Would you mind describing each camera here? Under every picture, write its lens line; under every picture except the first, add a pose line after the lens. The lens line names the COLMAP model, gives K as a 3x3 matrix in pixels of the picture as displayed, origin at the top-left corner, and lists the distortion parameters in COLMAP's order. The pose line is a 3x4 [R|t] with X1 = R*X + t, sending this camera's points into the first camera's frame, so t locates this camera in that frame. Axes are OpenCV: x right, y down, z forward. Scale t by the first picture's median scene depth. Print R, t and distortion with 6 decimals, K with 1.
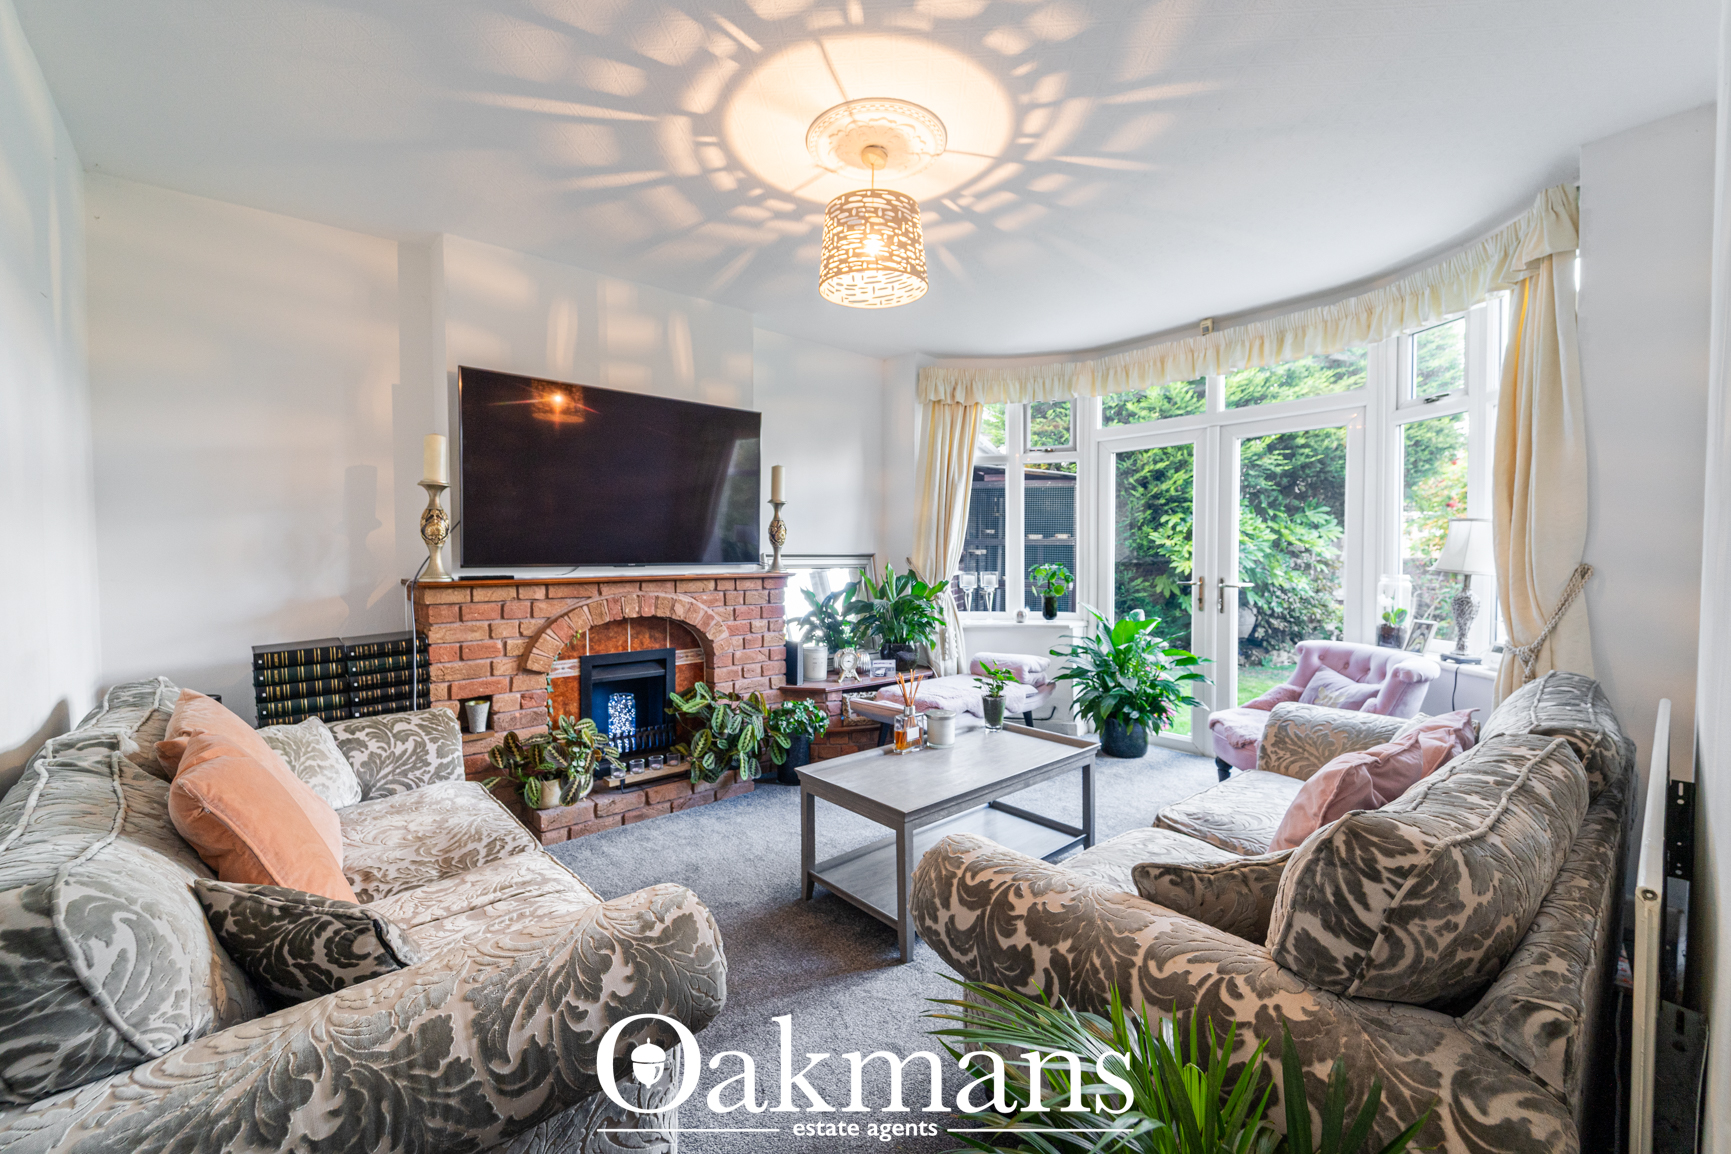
lens RADIAL K [[706.2, 0, 875.3], [0, 706.2, 574.0], [0, 0, 1]] dist [0.004595, -0.002296]
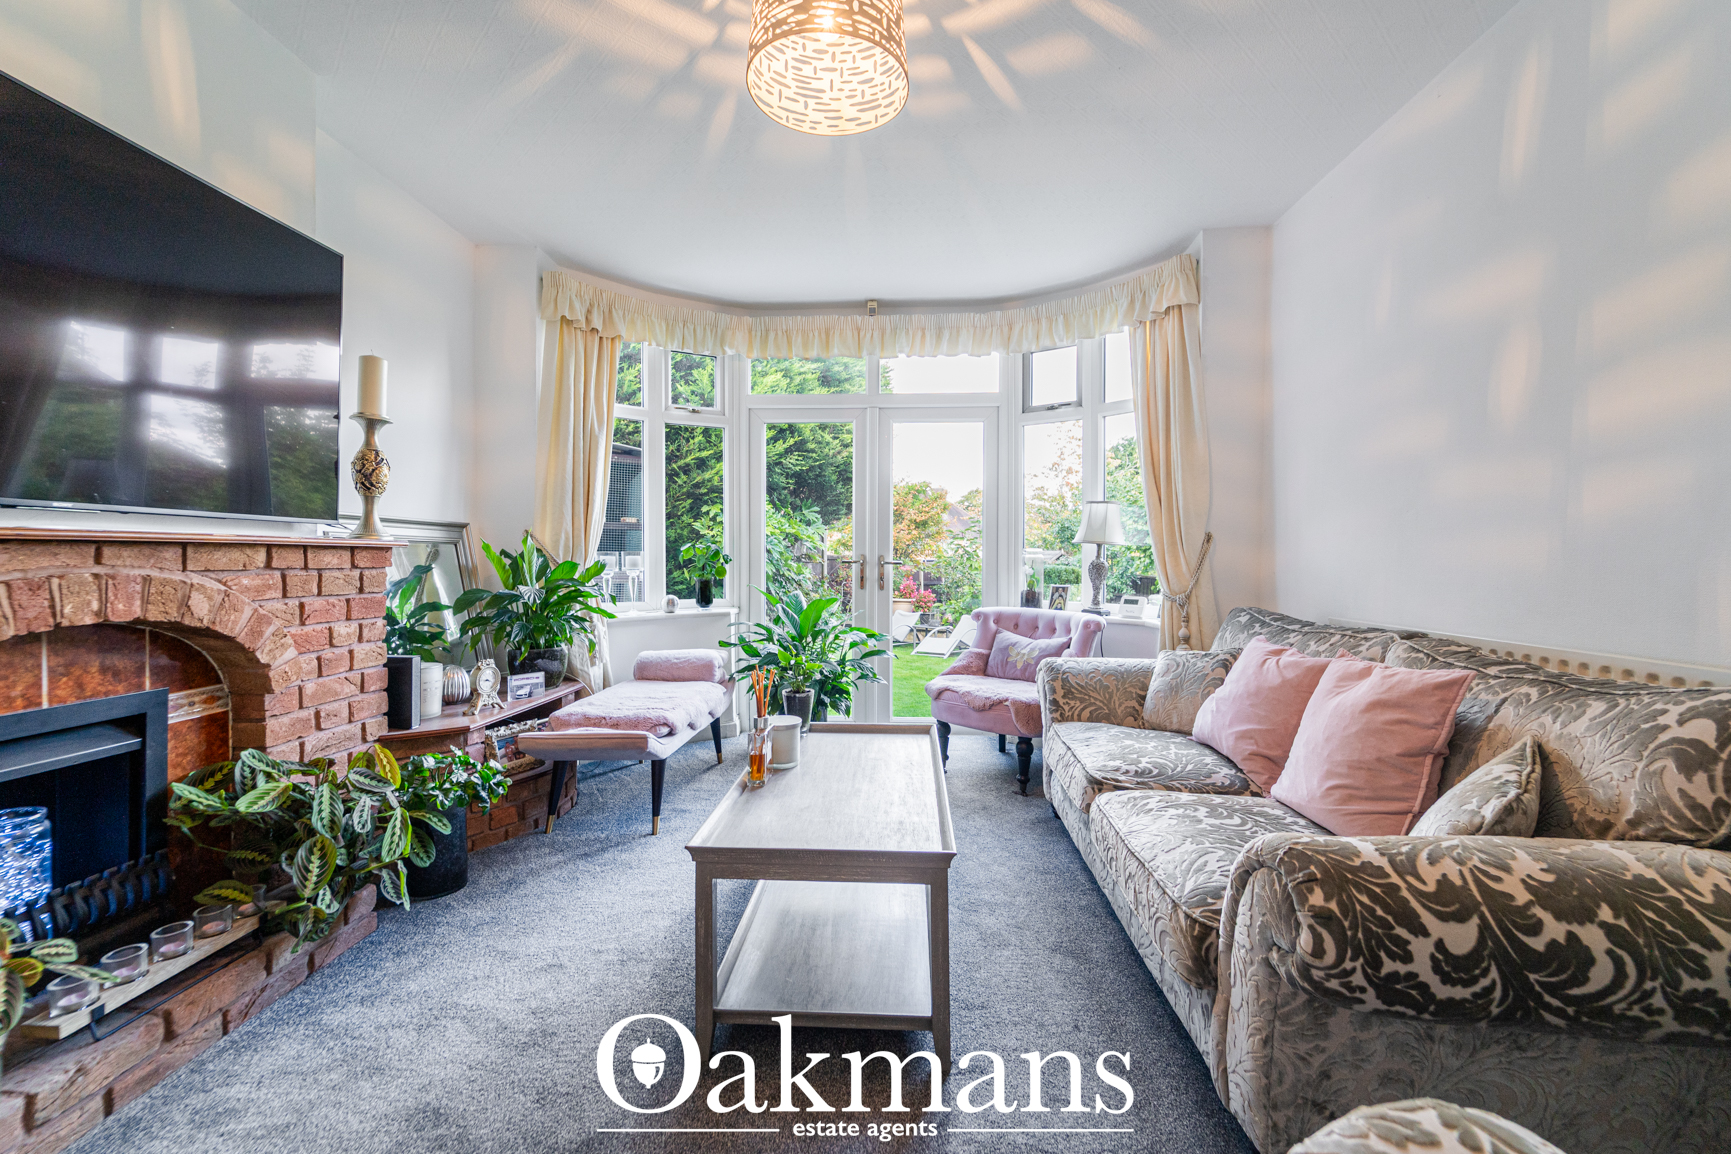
lens RADIAL K [[706.2, 0, 871.7], [0, 706.2, 574.6], [0, 0, 1]] dist [0.004595, -0.002296]
pose [[0.698001, -0.012970, 0.715979, -0.286050], [0.017407, 0.999848, 0.001143, 0.034792], [-0.715885, 0.011665, 0.698120, 0.320372]]
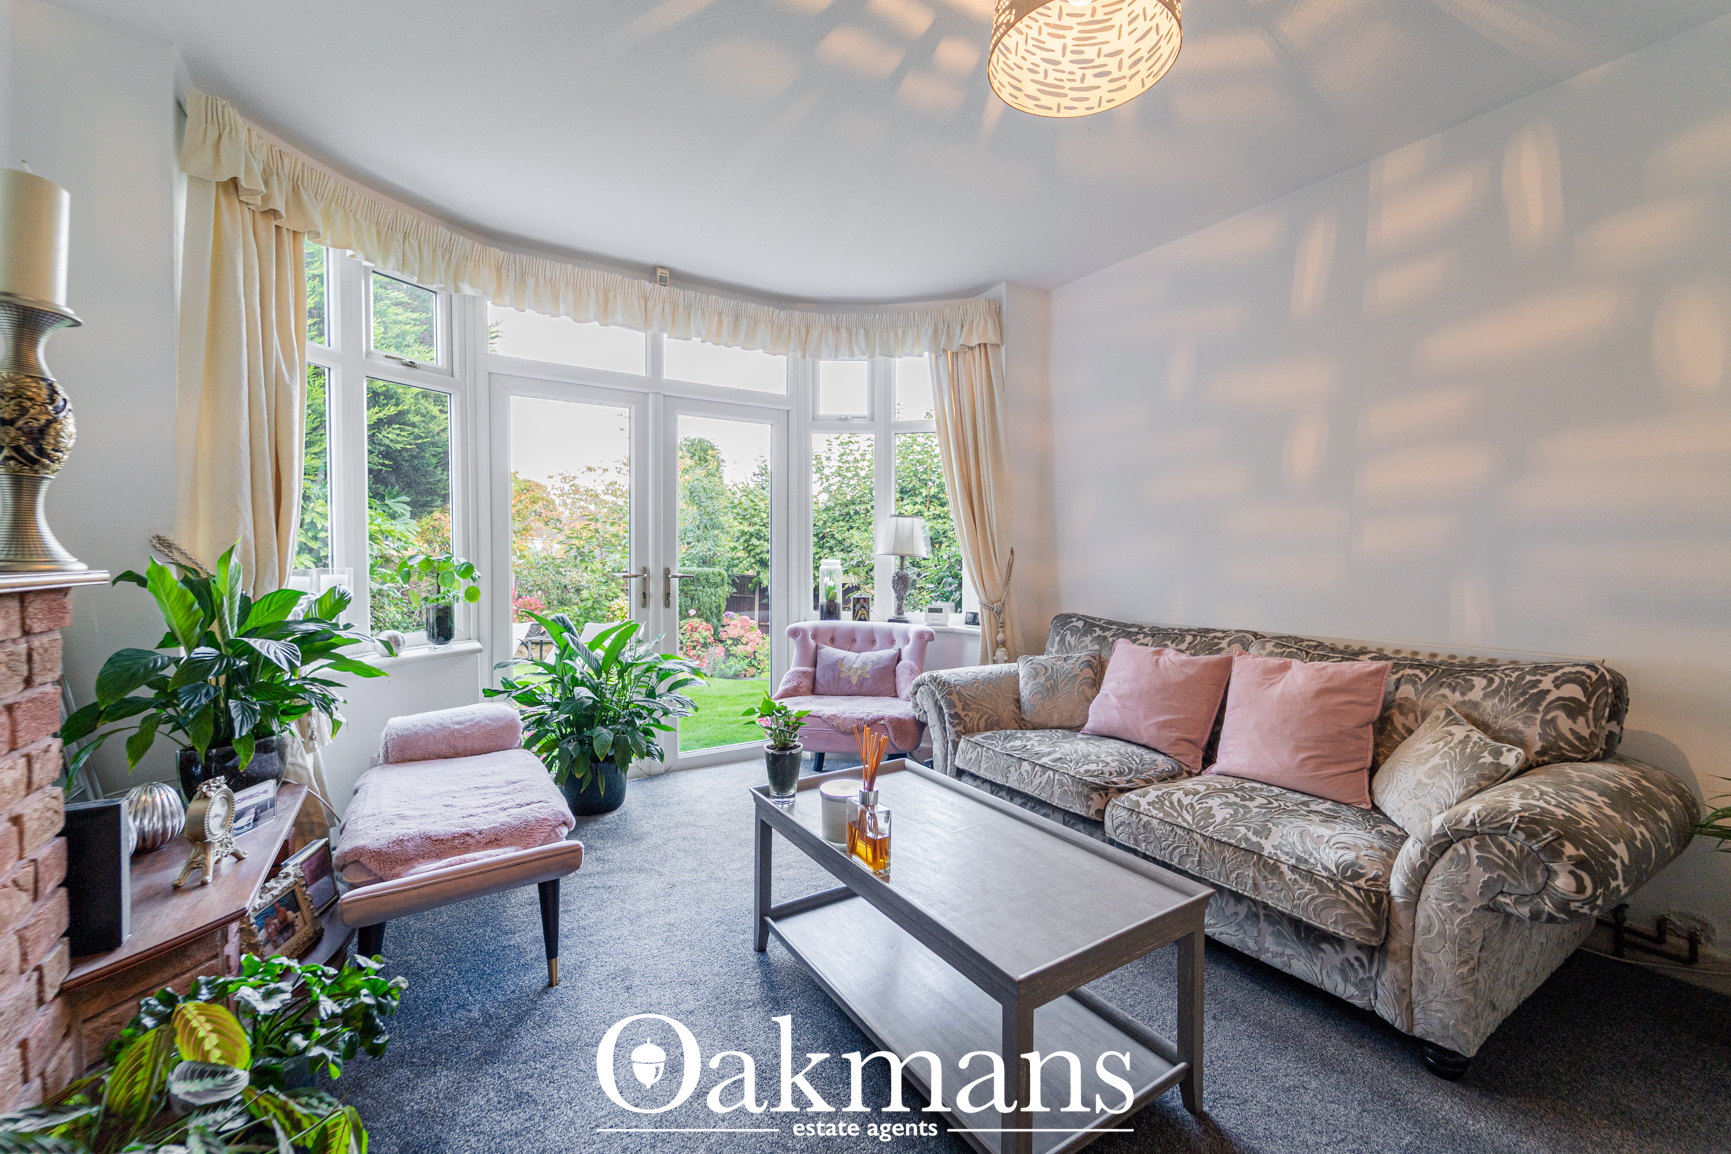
lens RADIAL K [[706.2, 0, 867.2], [0, 706.2, 574.1], [0, 0, 1]] dist [0.004595, -0.002296]
pose [[0.142512, -0.024112, 0.989499, -0.385675], [0.027125, 0.999423, 0.020447, 0.001921], [-0.989421, 0.023926, 0.143084, 0.691476]]
